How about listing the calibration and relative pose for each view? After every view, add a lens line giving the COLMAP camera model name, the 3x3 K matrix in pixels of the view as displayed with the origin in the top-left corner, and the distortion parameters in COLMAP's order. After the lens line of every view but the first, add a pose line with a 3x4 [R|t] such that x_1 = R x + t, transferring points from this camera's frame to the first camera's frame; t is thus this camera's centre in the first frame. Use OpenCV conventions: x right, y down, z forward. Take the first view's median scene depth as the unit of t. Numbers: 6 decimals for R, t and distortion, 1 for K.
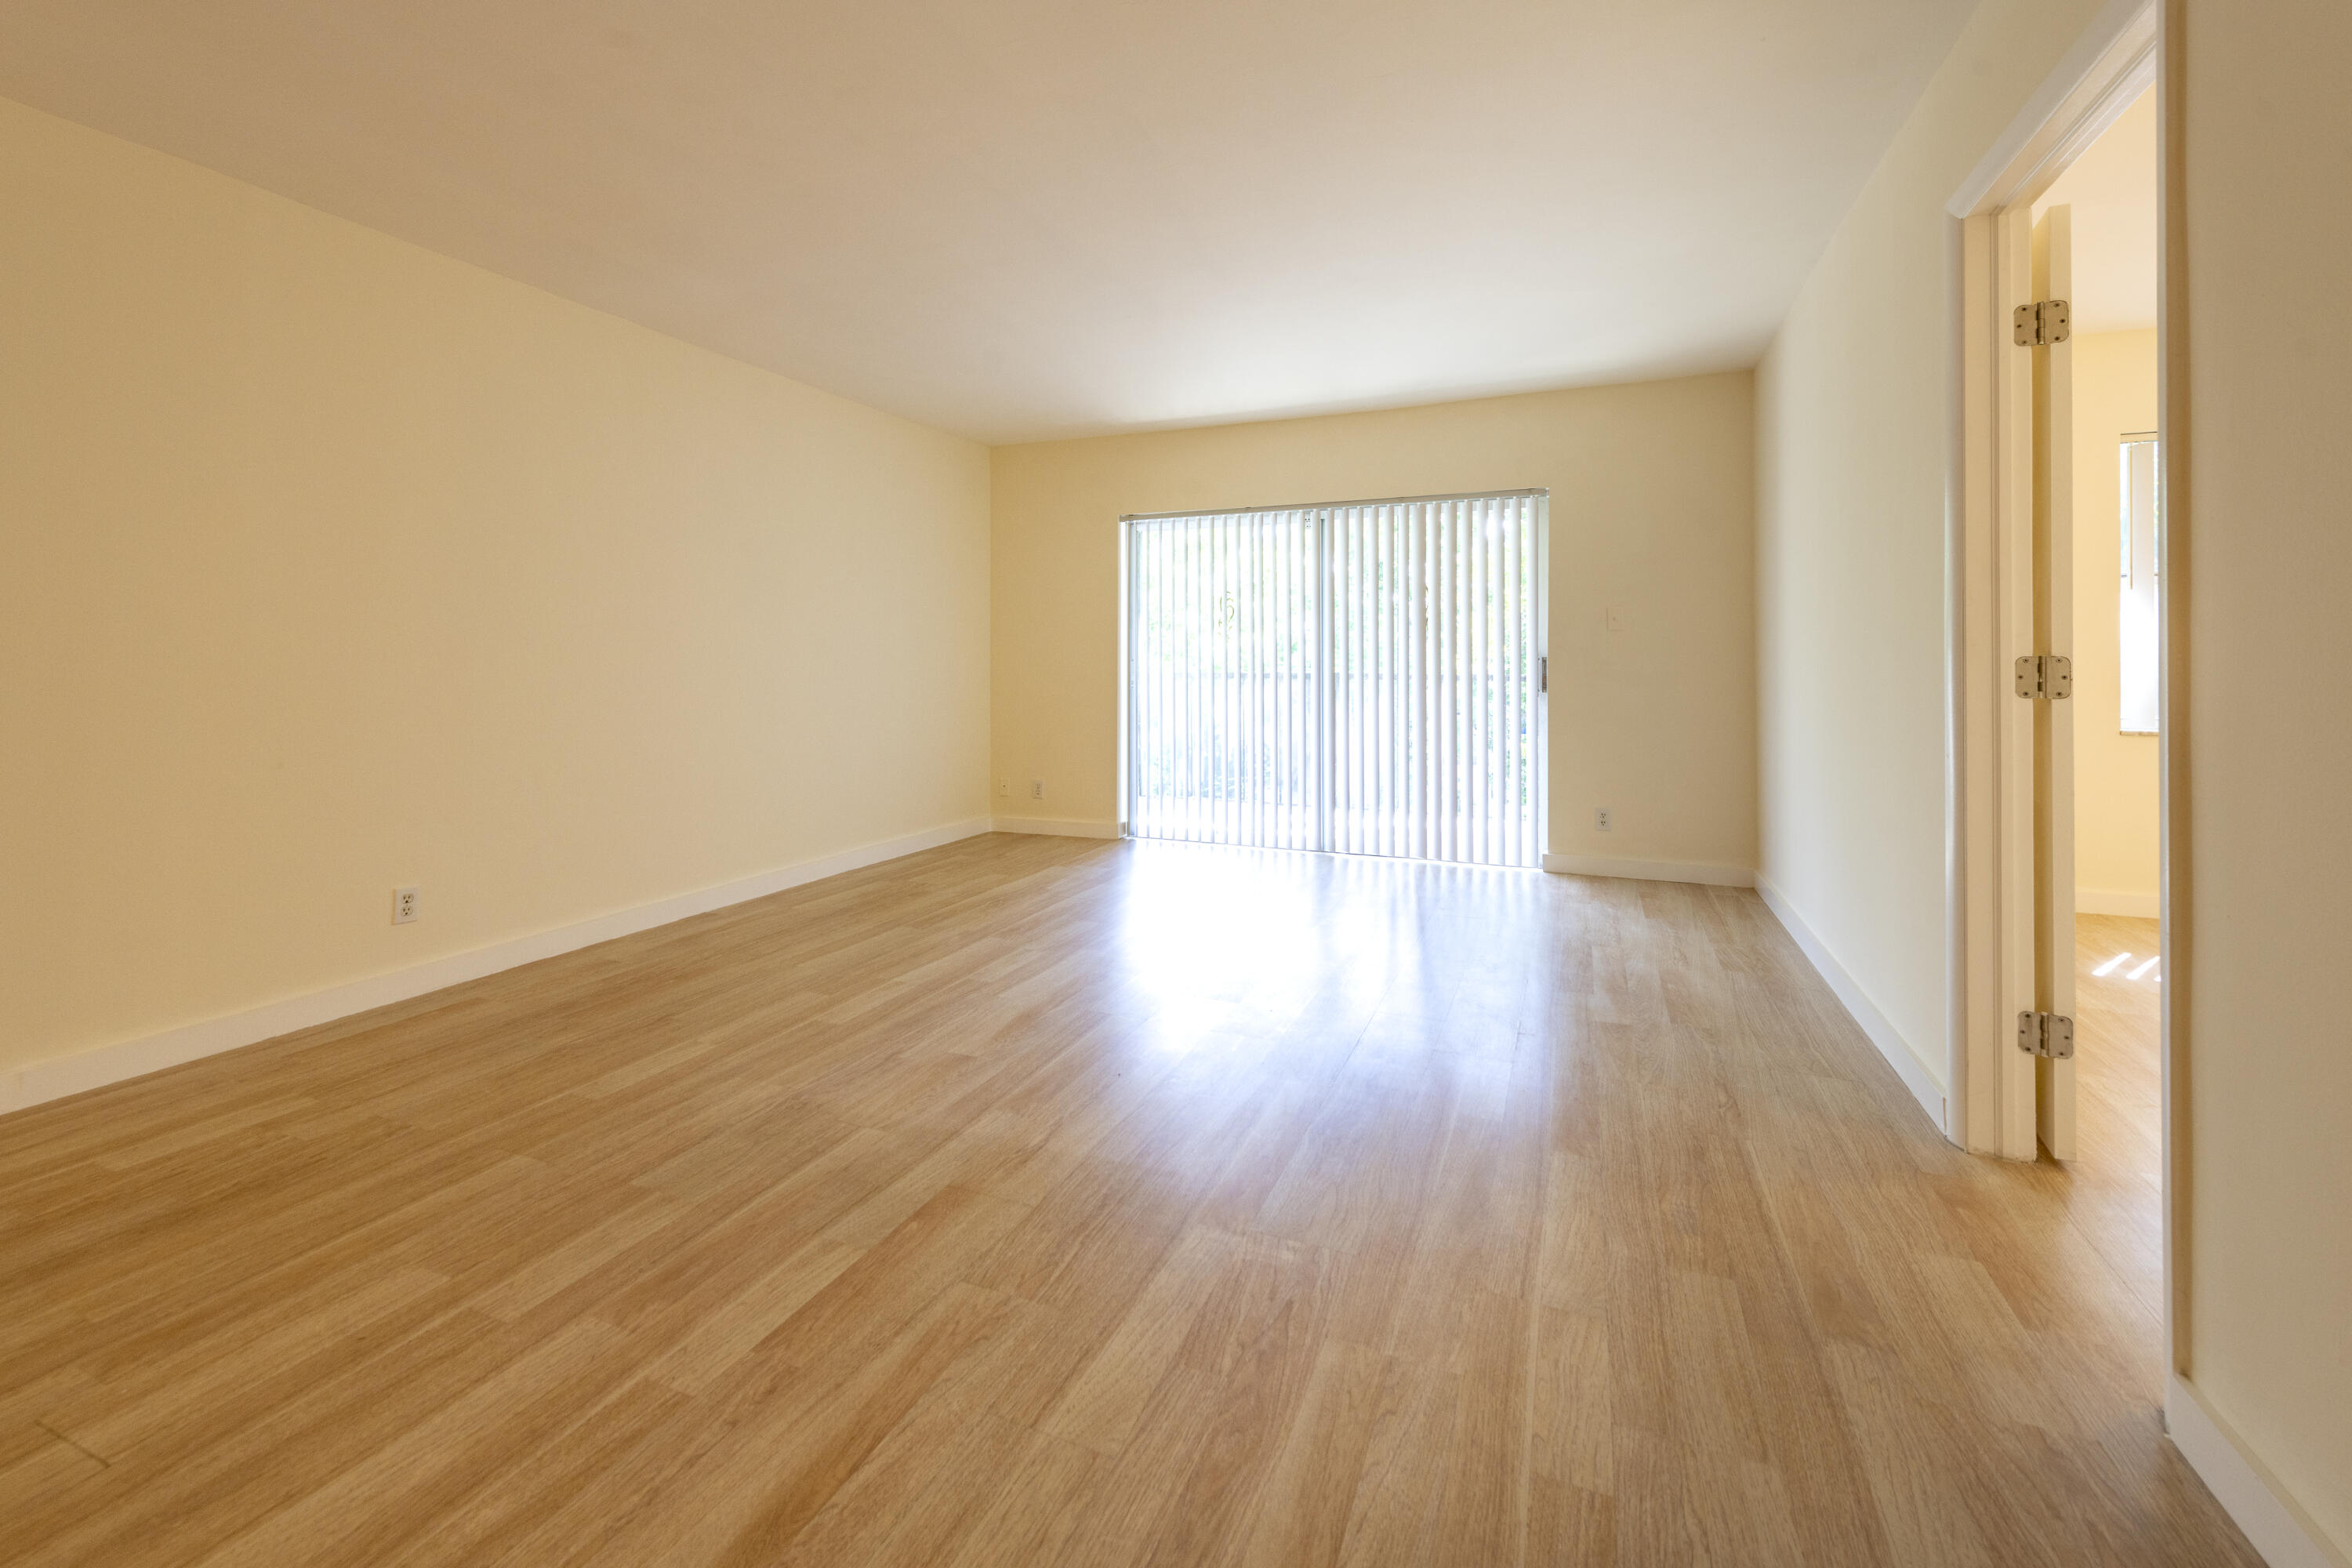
lens RADIAL K [[966.6, 0, 1173.3], [0, 966.6, 668.0], [0, 0, 1]] dist [0.011163, -0.003449]
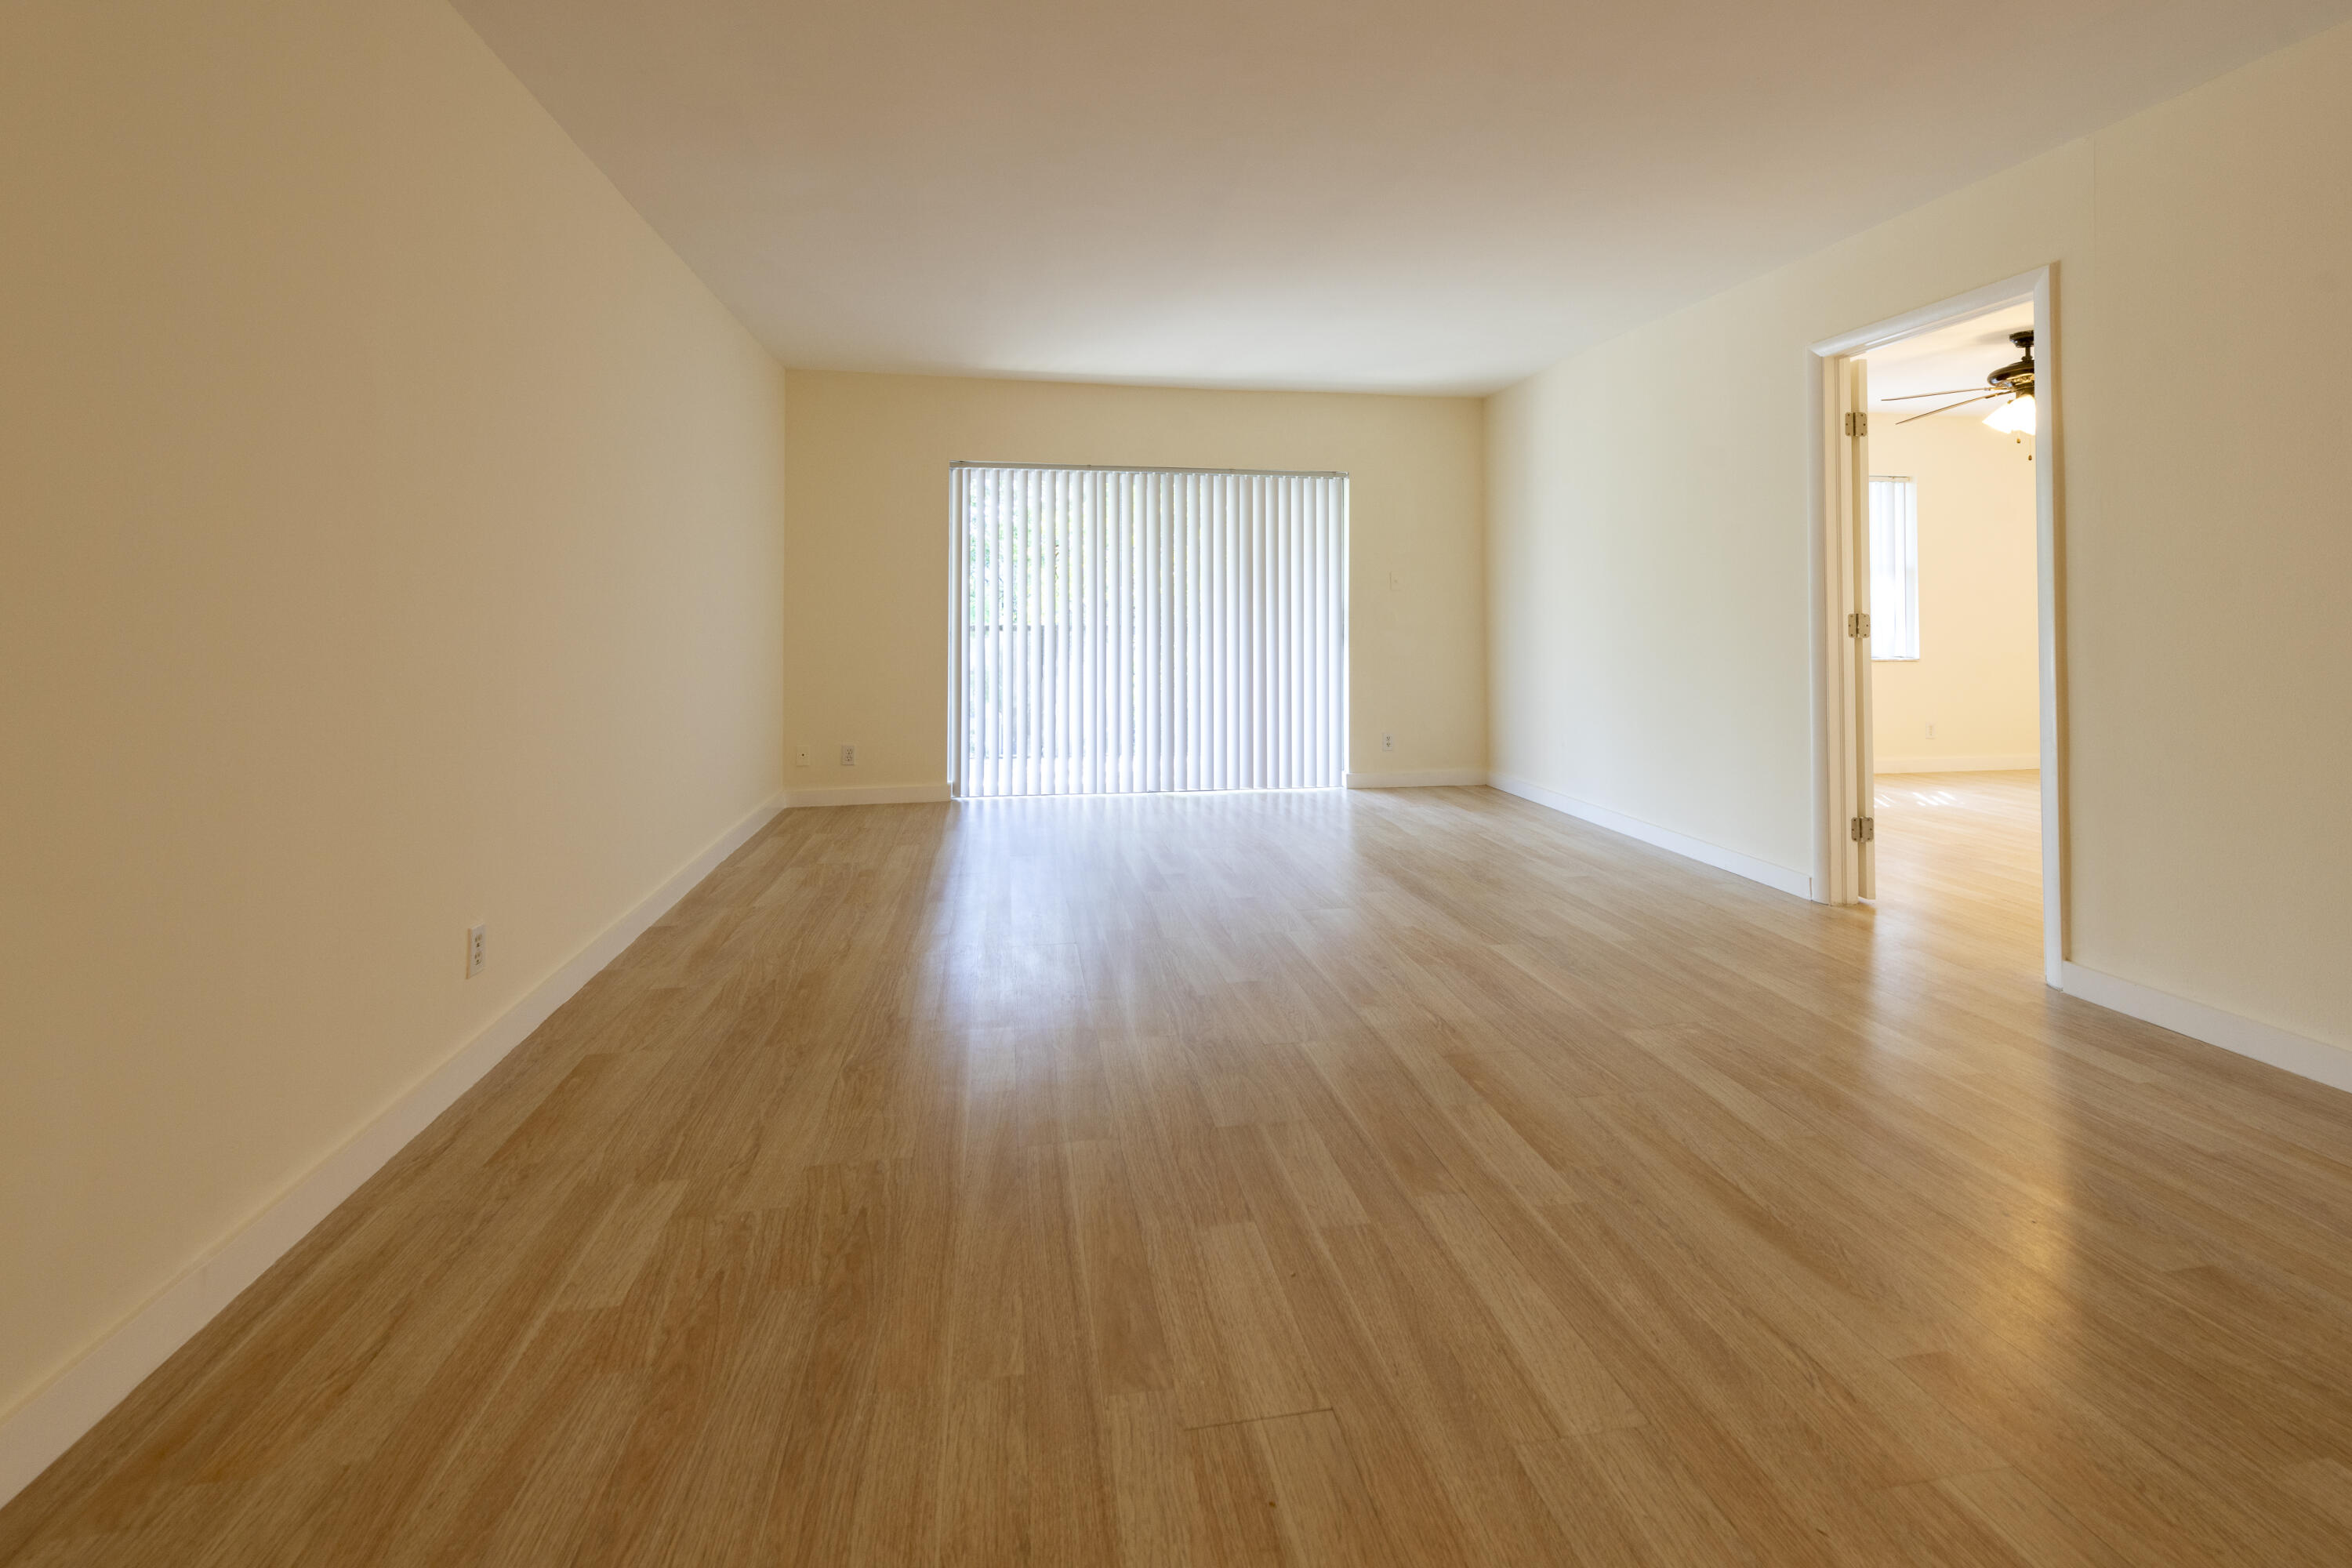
lens RADIAL K [[1006.4, 0, 1175.4], [0, 1006.4, 605.4], [0, 0, 1]] dist [0.011933, -0.000288]
pose [[0.845580, 0.005256, 0.533824, -1.170182], [0.001803, 0.999918, -0.012702, -0.006876], [-0.533846, 0.011703, 0.845500, 0.116302]]
